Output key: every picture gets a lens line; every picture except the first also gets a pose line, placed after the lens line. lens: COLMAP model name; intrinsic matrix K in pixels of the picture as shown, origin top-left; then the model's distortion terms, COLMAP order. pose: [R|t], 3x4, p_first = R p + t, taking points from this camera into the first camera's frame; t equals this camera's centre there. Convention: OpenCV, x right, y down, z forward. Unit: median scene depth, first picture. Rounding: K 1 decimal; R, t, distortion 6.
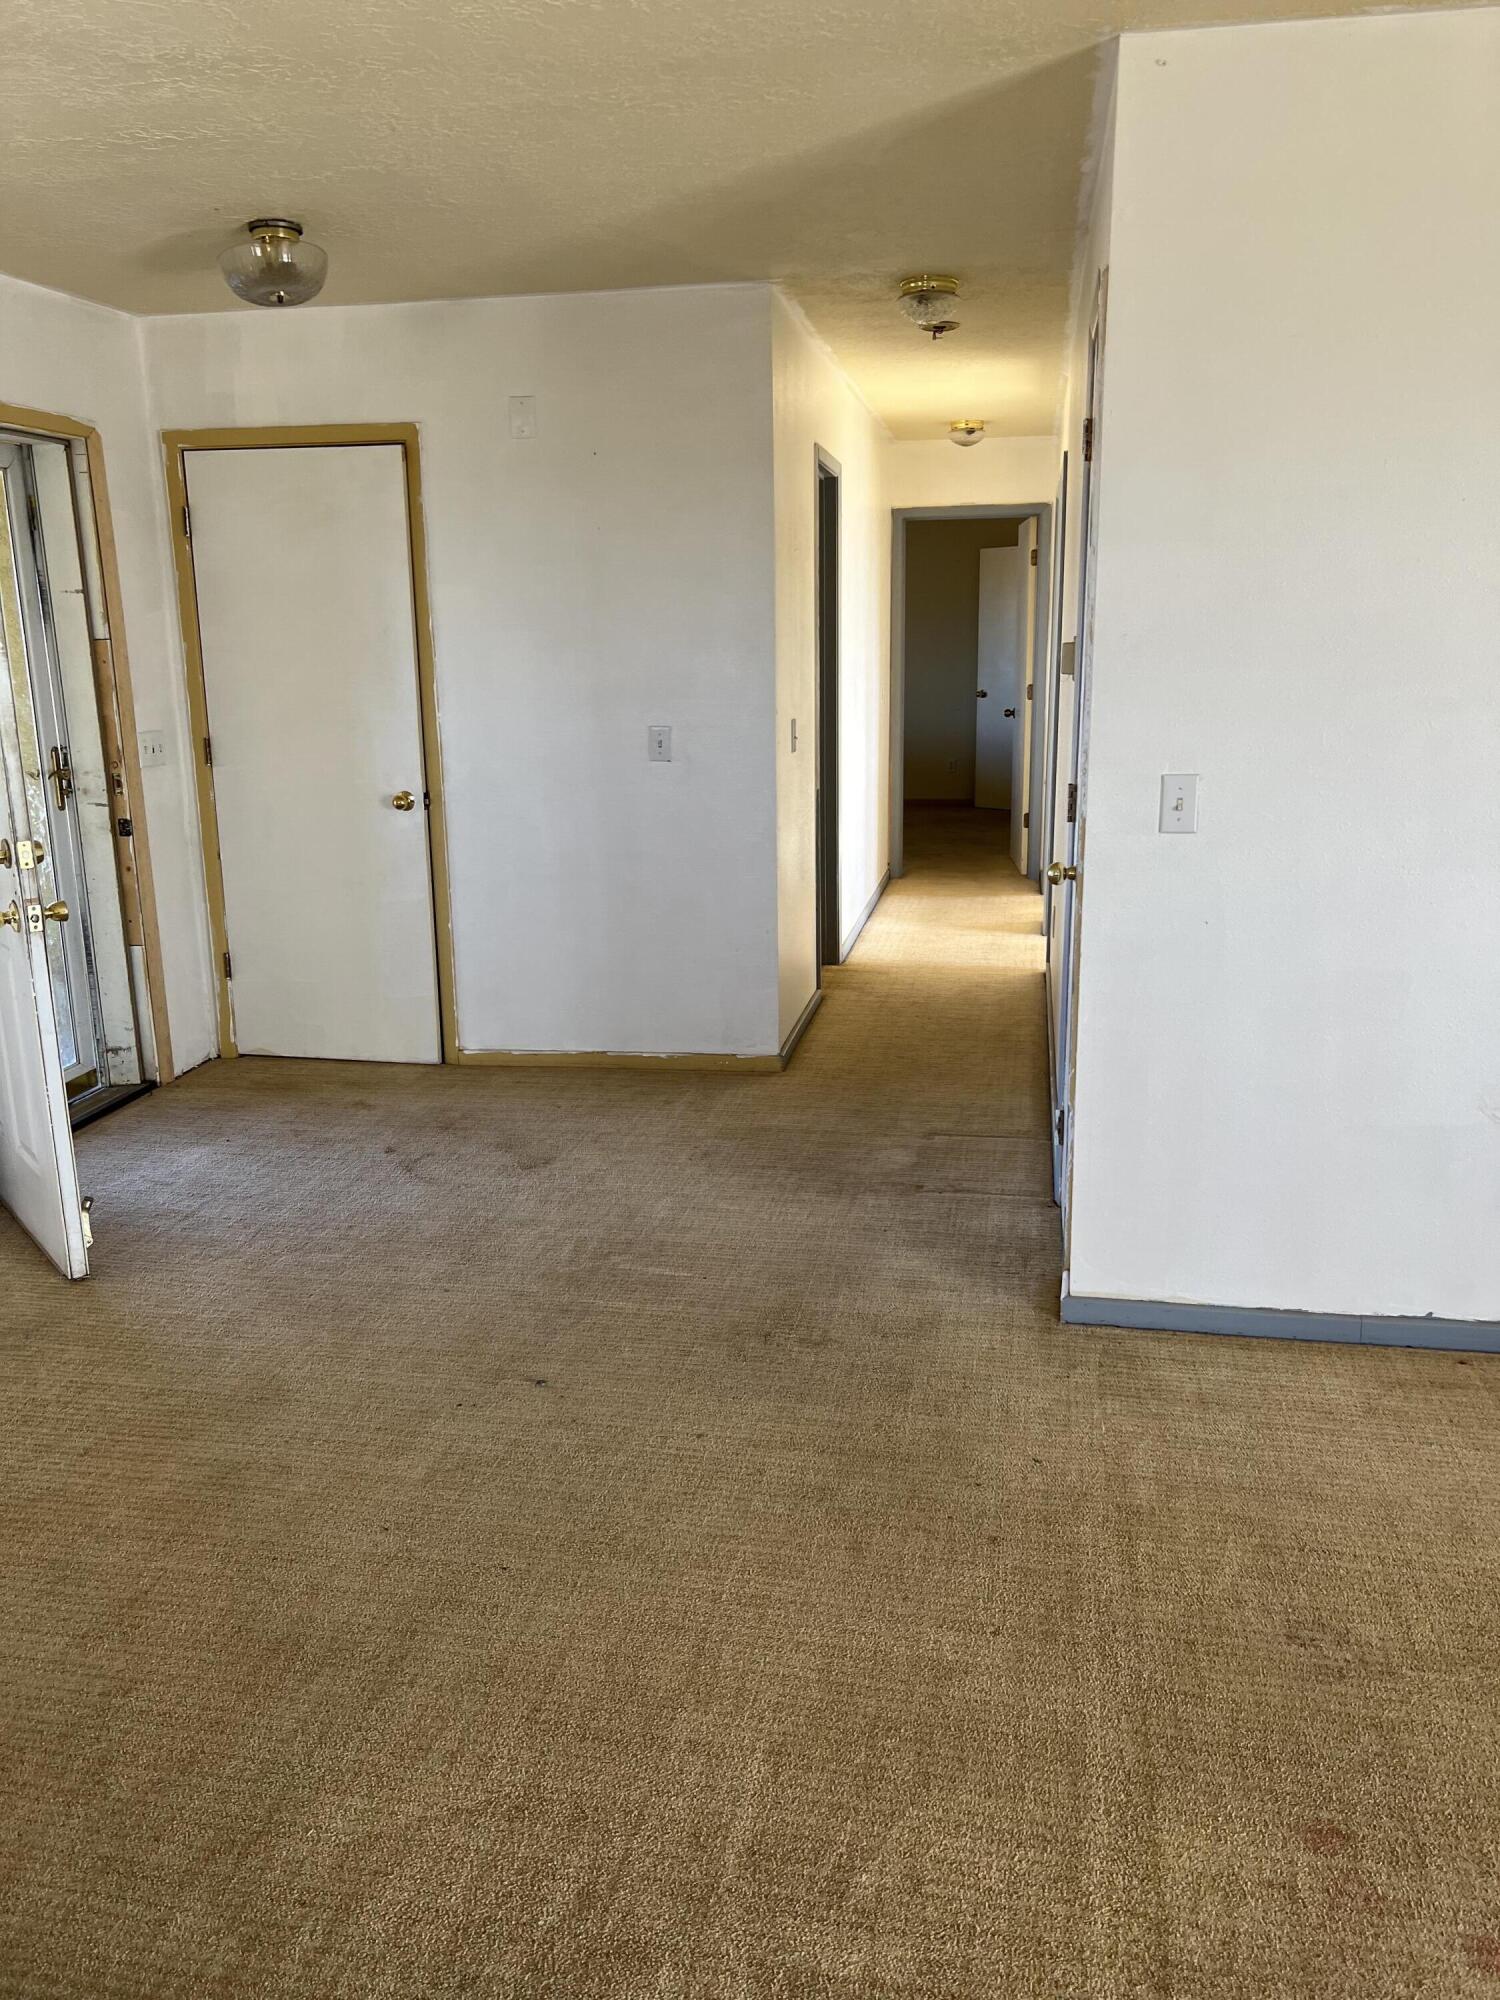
lens RADIAL K [[1507.8, 0, 749.7], [0, 1507.8, 995.9], [0, 0, 1]] dist [0.013292, -0.002837]
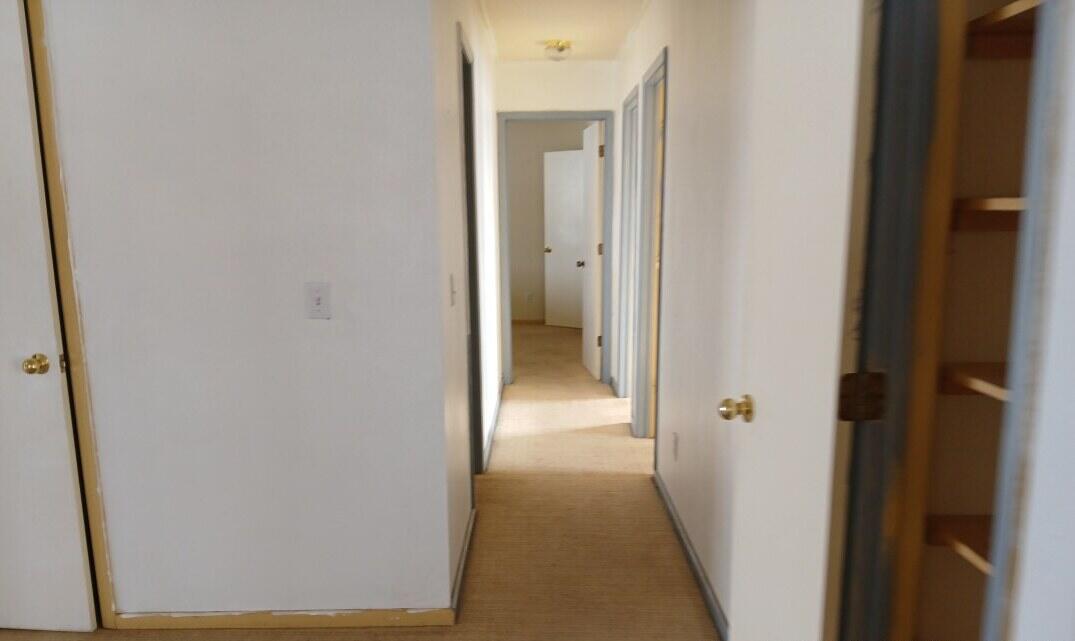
lens RADIAL K [[874.3, 0, 555.3], [0, 874.3, 404.7], [0, 0, 1]] dist [0.041483, -0.014912]
pose [[0.981877, -0.035342, 0.186196, -0.014393], [0.039502, 0.999045, -0.018681, -0.073006], [-0.185358, 0.025698, 0.982335, 0.361004]]
